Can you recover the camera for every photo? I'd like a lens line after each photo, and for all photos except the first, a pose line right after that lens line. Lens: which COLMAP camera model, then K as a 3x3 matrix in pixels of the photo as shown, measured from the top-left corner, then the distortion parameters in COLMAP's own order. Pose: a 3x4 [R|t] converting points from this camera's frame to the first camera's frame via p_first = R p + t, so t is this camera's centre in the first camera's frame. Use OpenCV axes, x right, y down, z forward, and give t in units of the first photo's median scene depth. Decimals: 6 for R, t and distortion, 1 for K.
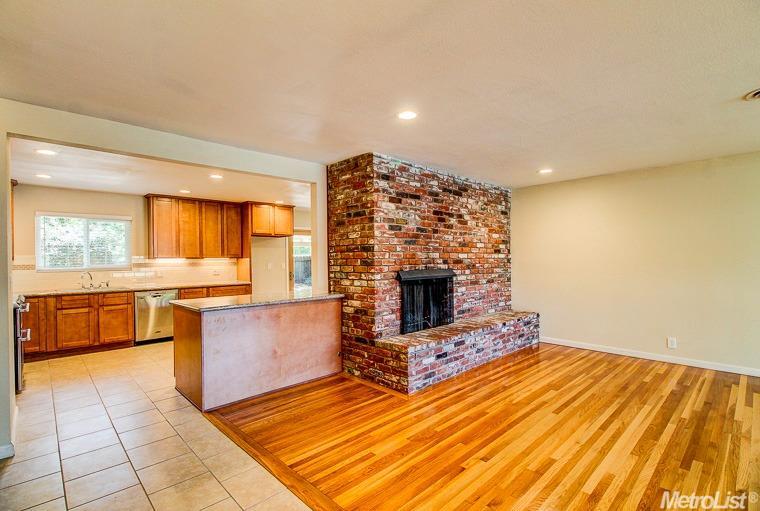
lens RADIAL K [[360.1, 0, 378.3], [0, 360.1, 258.8], [0, 0, 1]] dist [0.002944, -0.003638]
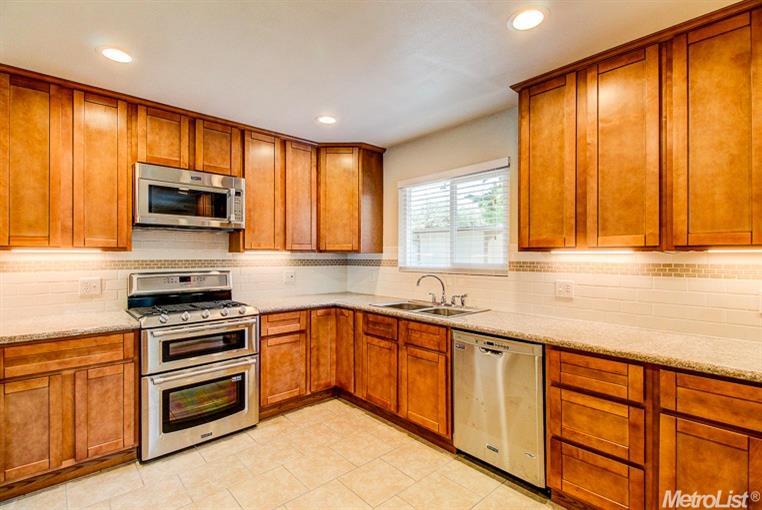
lens RADIAL K [[358.8, 0, 378.7], [0, 358.8, 256.0], [0, 0, 1]] dist [0.010579, -0.007774]
pose [[-0.018540, 0.011018, -0.999767, -0.293387], [-0.004296, 0.999929, 0.011100, 0.002316], [0.999819, 0.004501, -0.018492, 1.076150]]
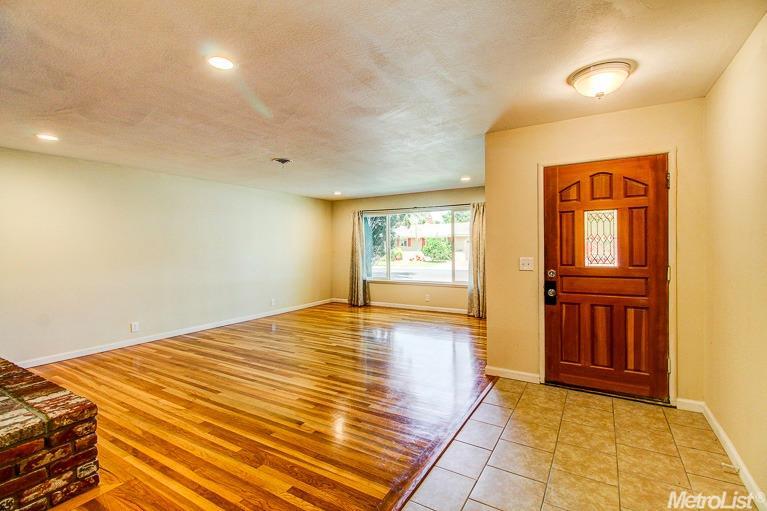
lens RADIAL K [[361.2, 0, 383.6], [0, 361.2, 248.8], [0, 0, 1]] dist [0.010579, -0.007774]
pose [[-0.253485, -0.001725, 0.967338, -0.447455], [0.015928, 0.999855, 0.005956, -0.001063], [-0.967208, 0.016918, -0.253421, 0.518035]]
